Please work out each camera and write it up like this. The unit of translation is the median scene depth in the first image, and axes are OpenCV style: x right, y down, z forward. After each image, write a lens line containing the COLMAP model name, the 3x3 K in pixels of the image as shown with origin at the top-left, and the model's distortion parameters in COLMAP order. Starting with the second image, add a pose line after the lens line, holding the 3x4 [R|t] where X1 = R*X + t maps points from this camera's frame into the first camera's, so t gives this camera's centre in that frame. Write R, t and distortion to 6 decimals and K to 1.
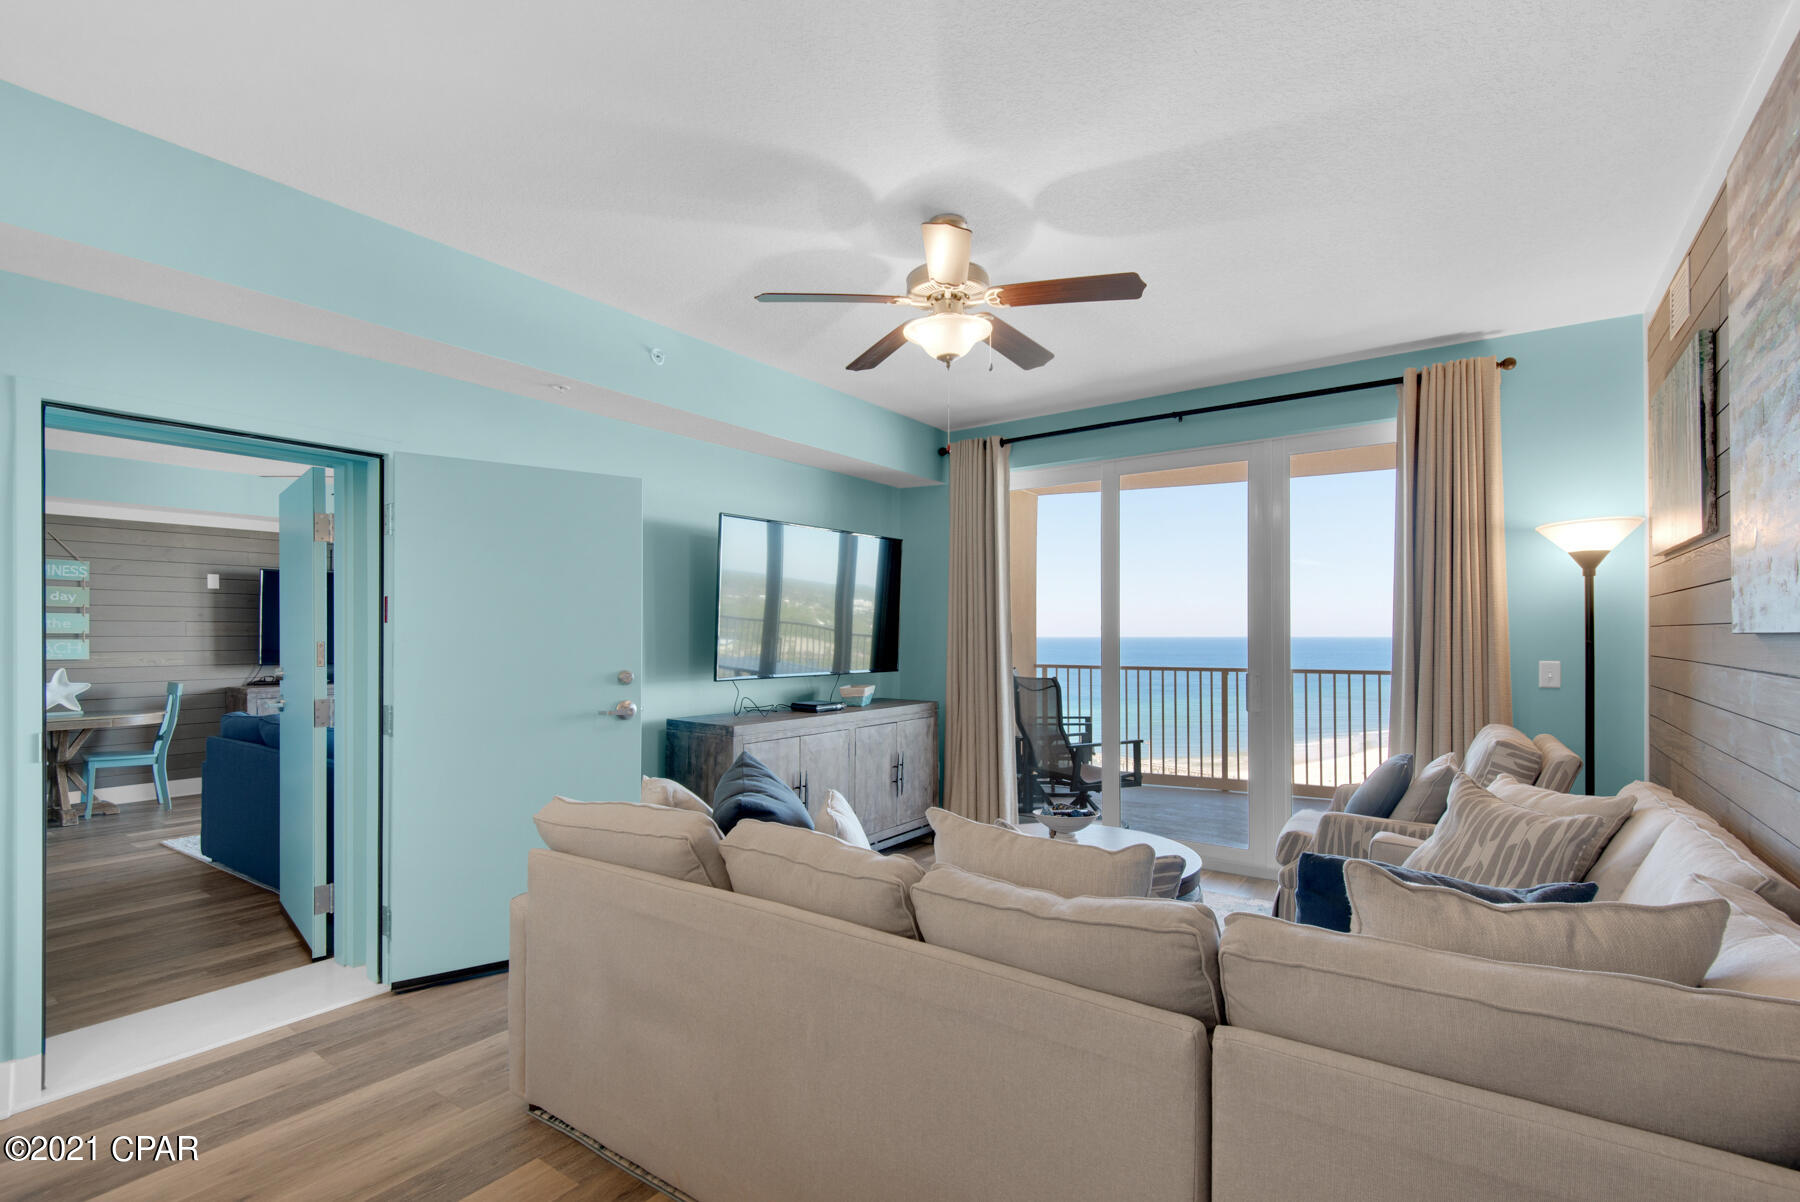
lens RADIAL K [[831.7, 0, 863.6], [0, 831.7, 626.0], [0, 0, 1]] dist [0.008907, -0.000417]
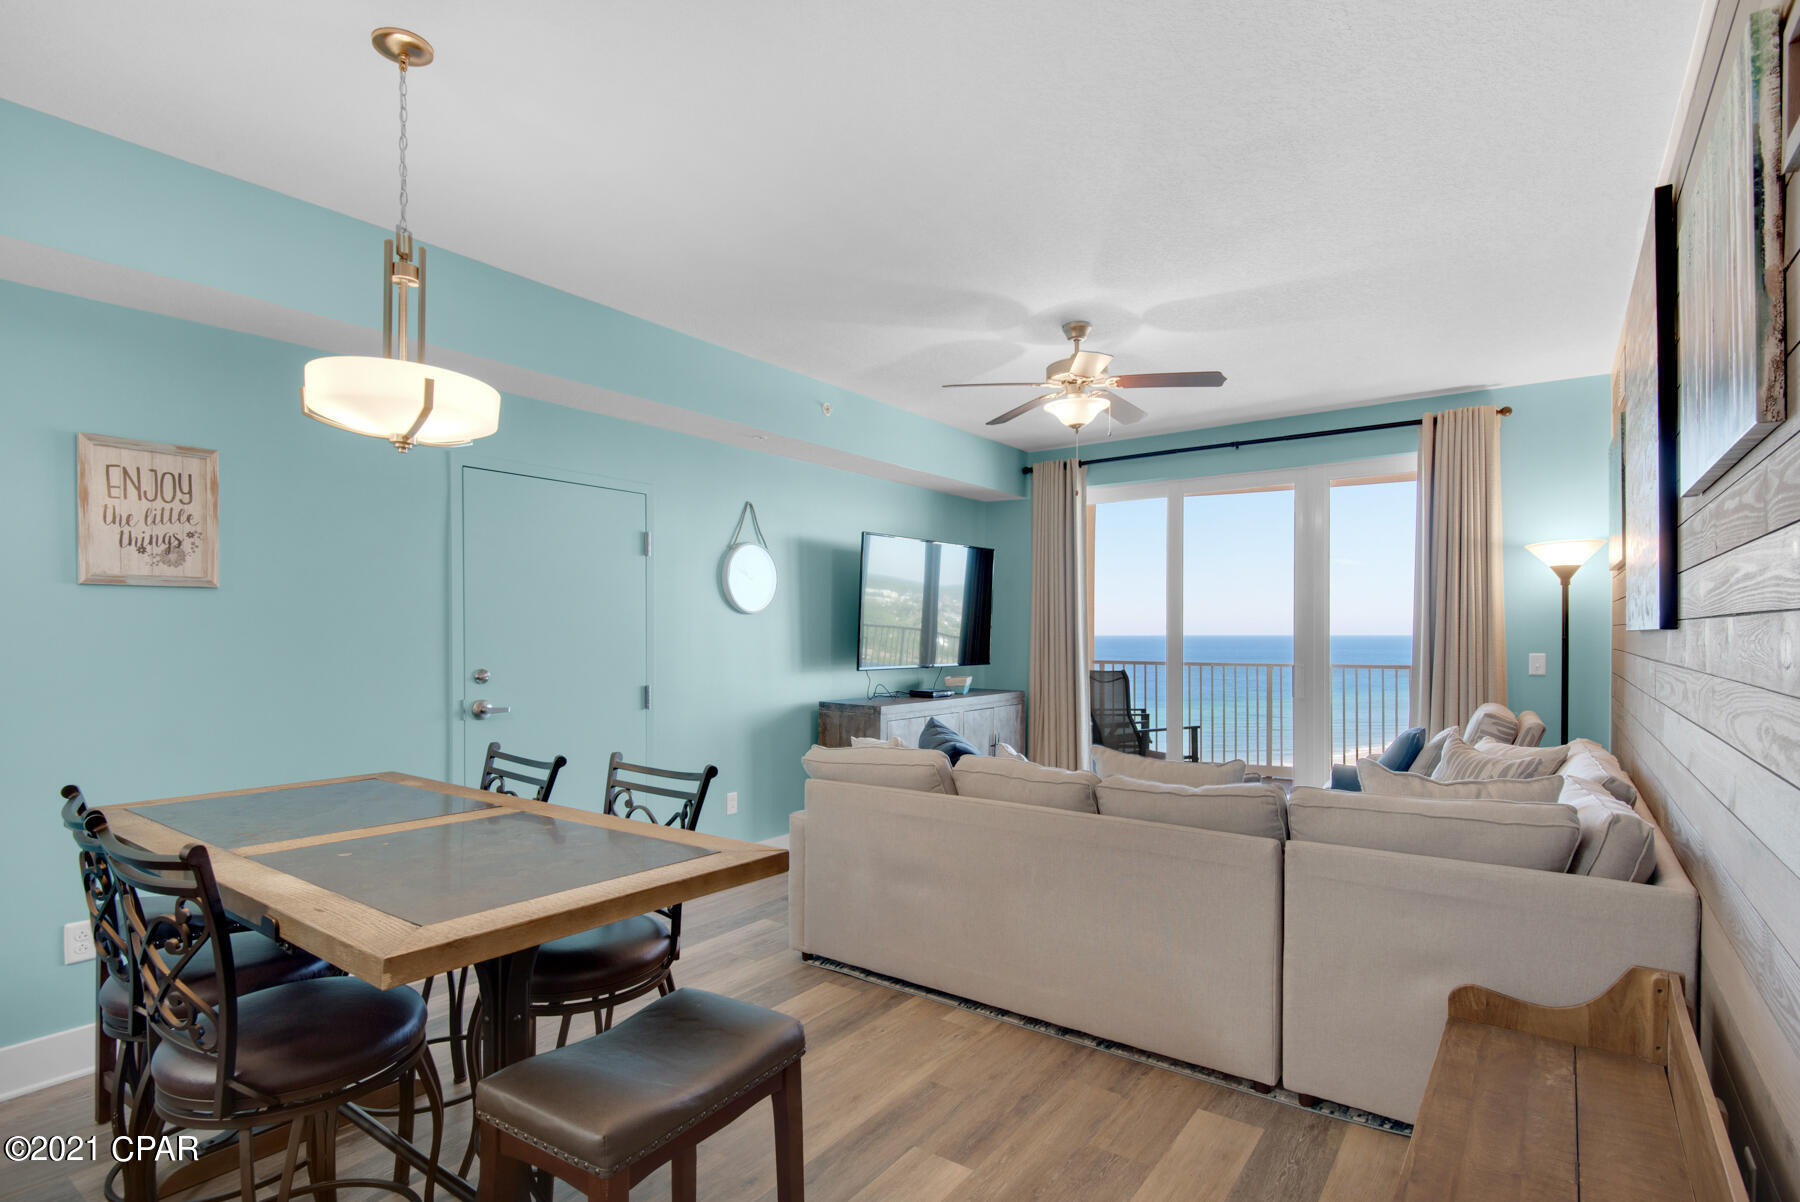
lens RADIAL K [[864.2, 0, 902.7], [0, 864.2, 630.0], [0, 0, 1]] dist [0.000681, 0.000263]
pose [[0.999919, 0.000249, 0.012764, -0.124161], [-0.000342, 0.999974, 0.007259, -0.001674], [-0.012762, -0.007263, 0.999892, -0.247689]]
